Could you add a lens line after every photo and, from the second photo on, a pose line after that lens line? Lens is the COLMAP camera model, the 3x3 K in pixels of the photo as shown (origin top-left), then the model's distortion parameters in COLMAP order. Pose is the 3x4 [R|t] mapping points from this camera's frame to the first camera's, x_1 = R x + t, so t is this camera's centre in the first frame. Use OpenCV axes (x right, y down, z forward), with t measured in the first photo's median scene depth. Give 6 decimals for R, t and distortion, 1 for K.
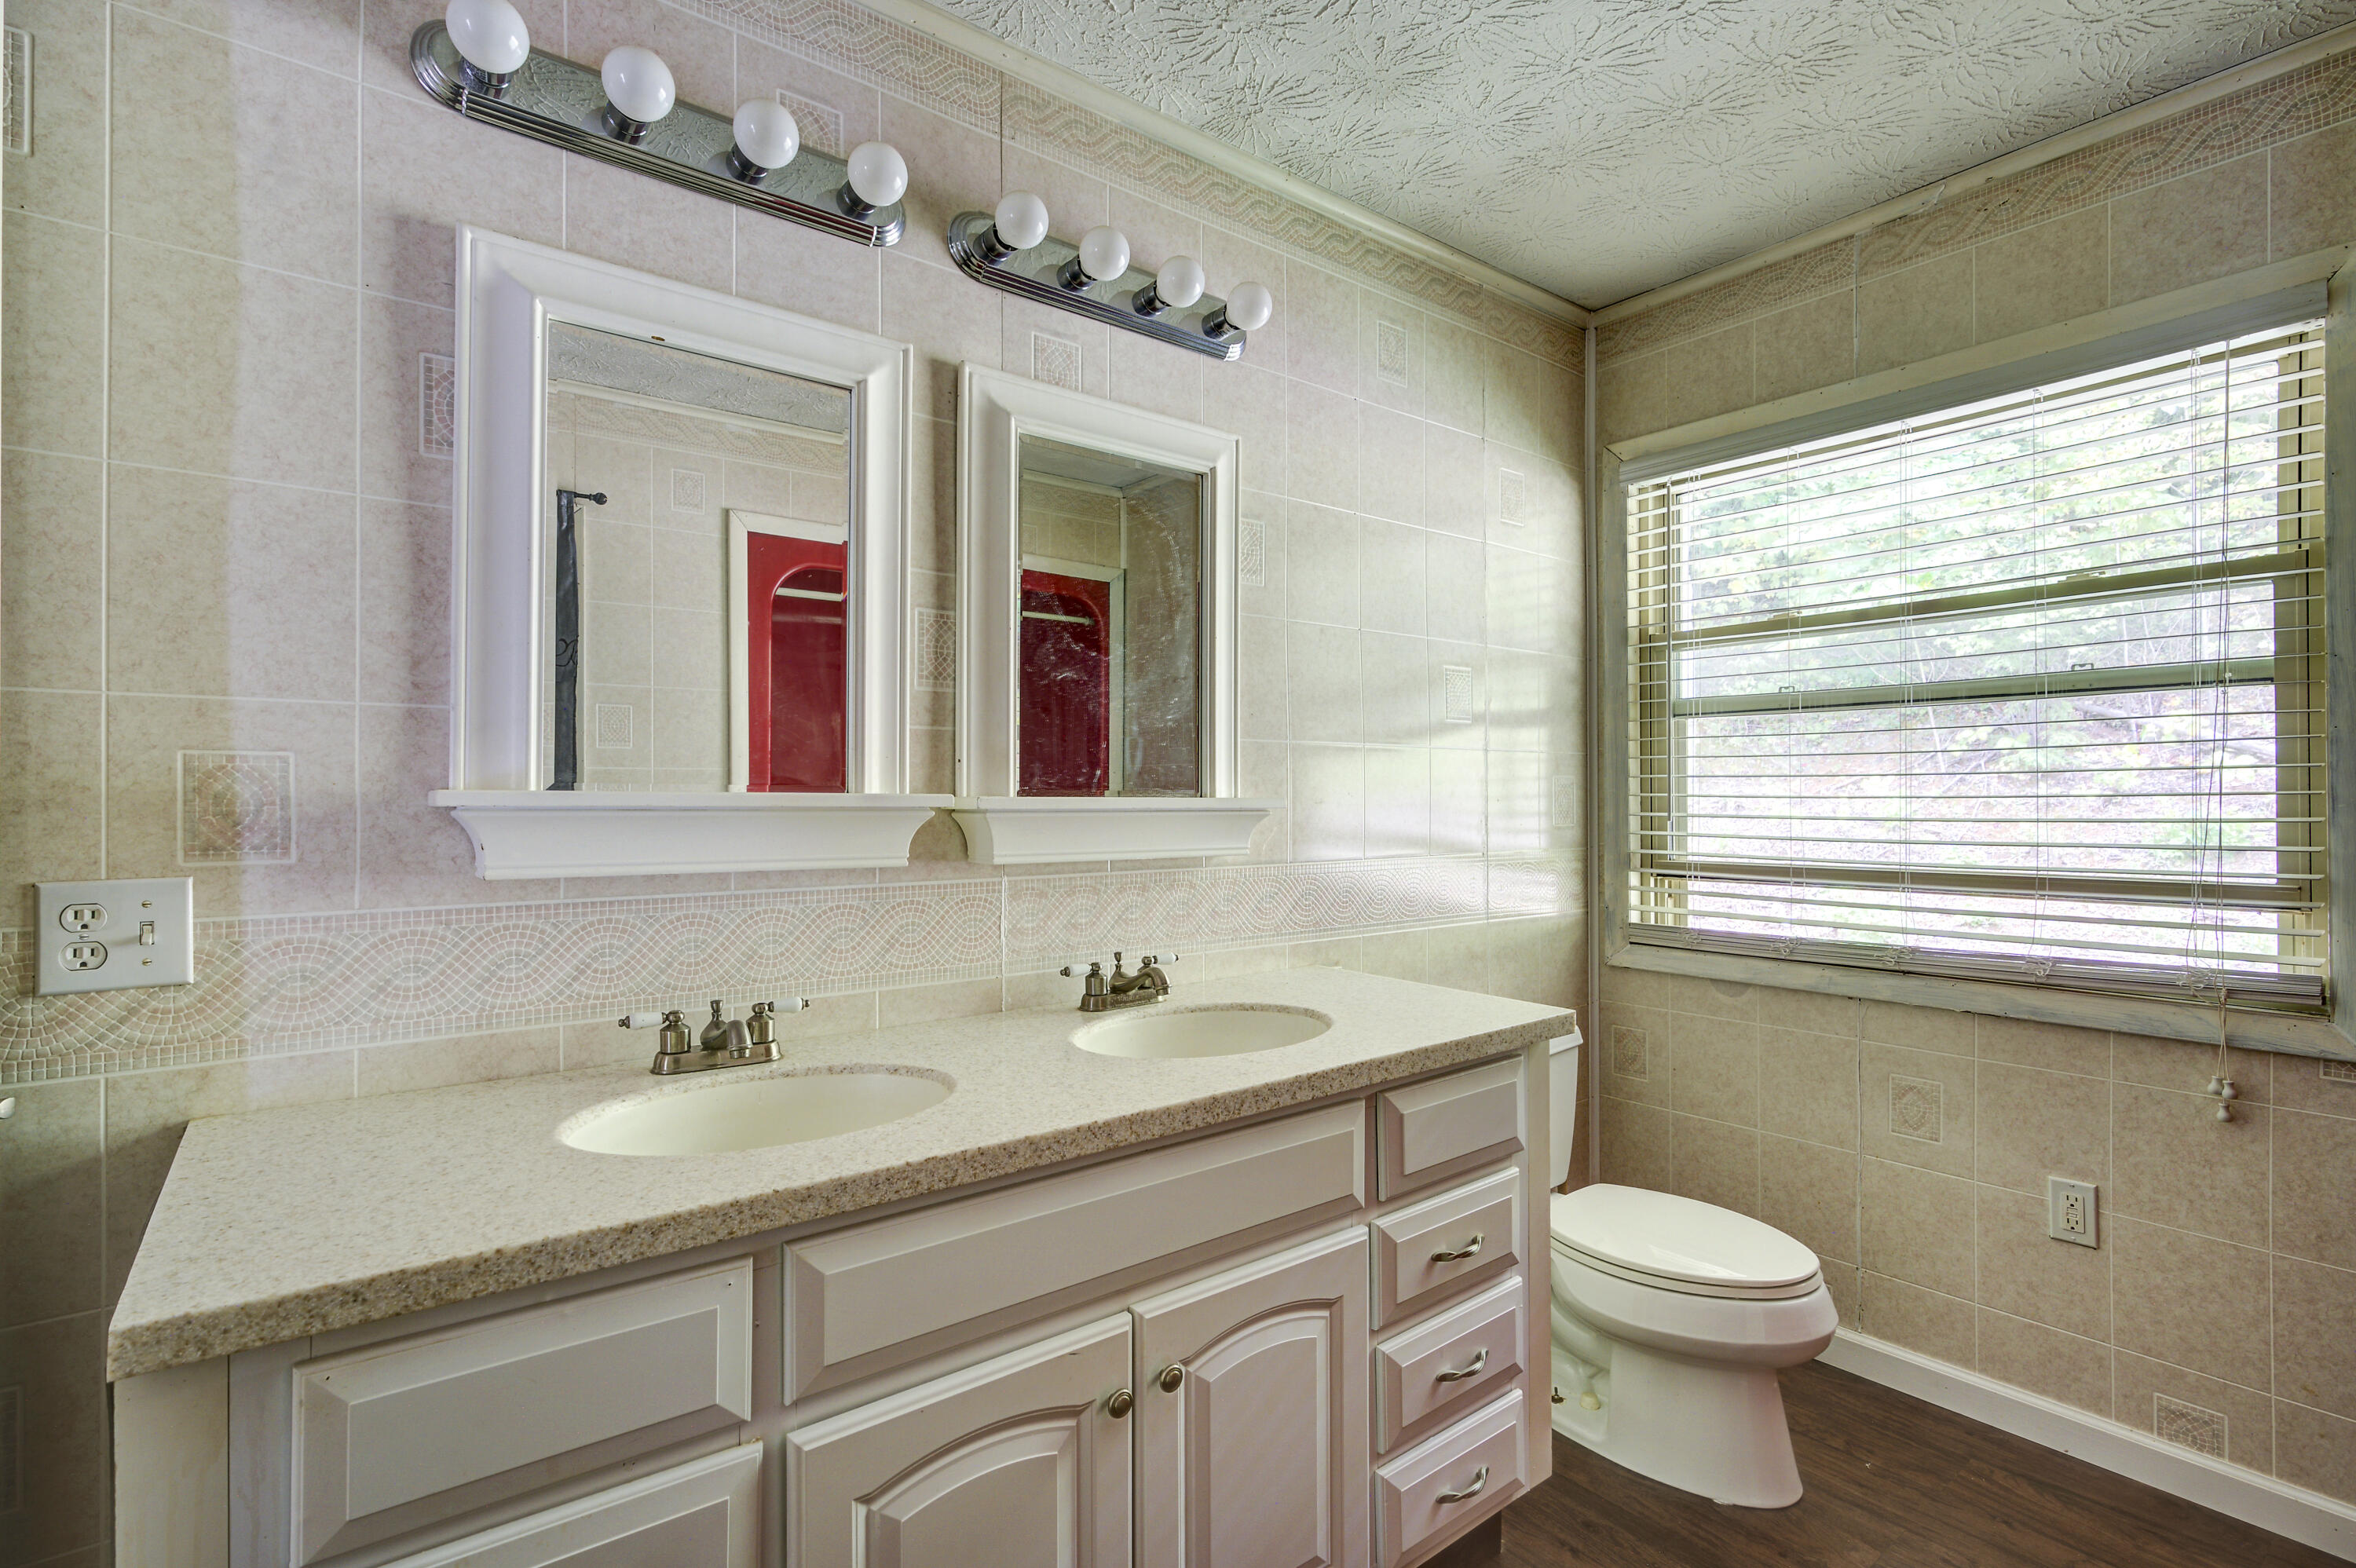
lens RADIAL K [[1113.8, 0, 1206.1], [0, 1113.8, 792.8], [0, 0, 1]] dist [0.000437, 0.000561]
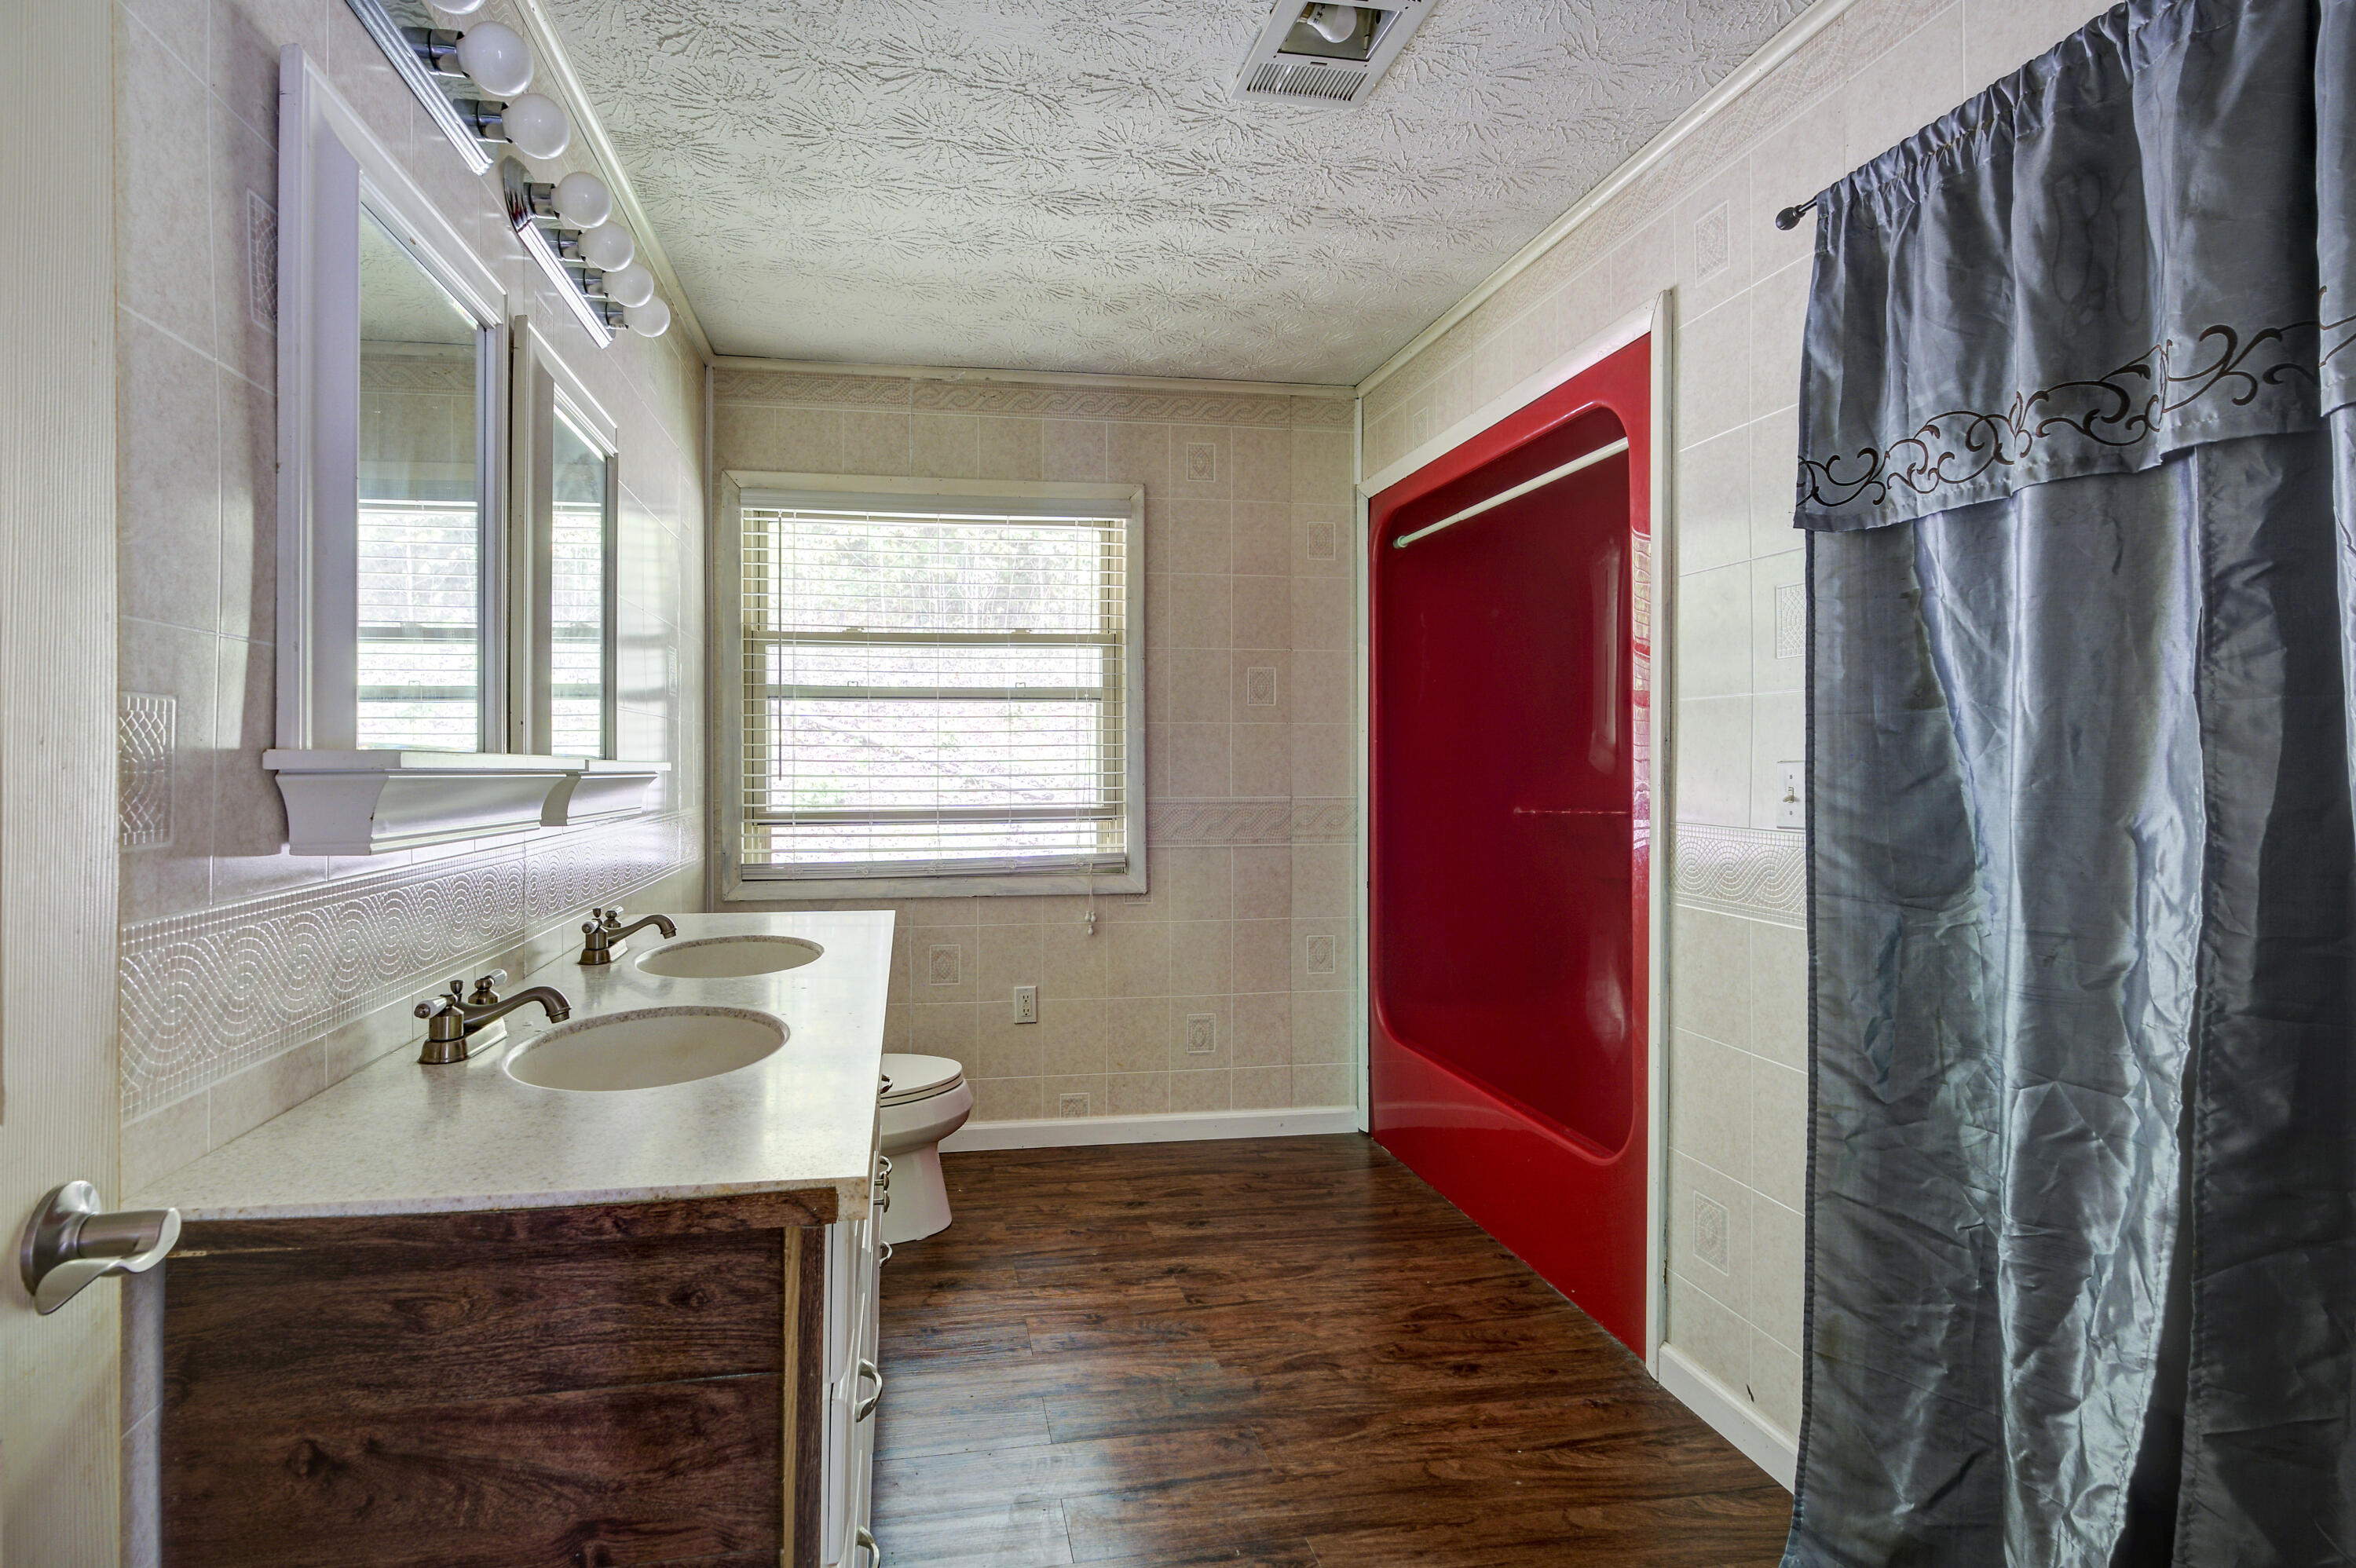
lens RADIAL K [[1119.1, 0, 1128.7], [0, 1119.1, 764.0], [0, 0, 1]] dist [0.017330, 0.000034]
pose [[0.477560, -0.000834, 0.878598, -0.594653], [-0.003223, 0.999991, 0.002701, 0.002397], [-0.878593, -0.004121, 0.477554, 0.039940]]
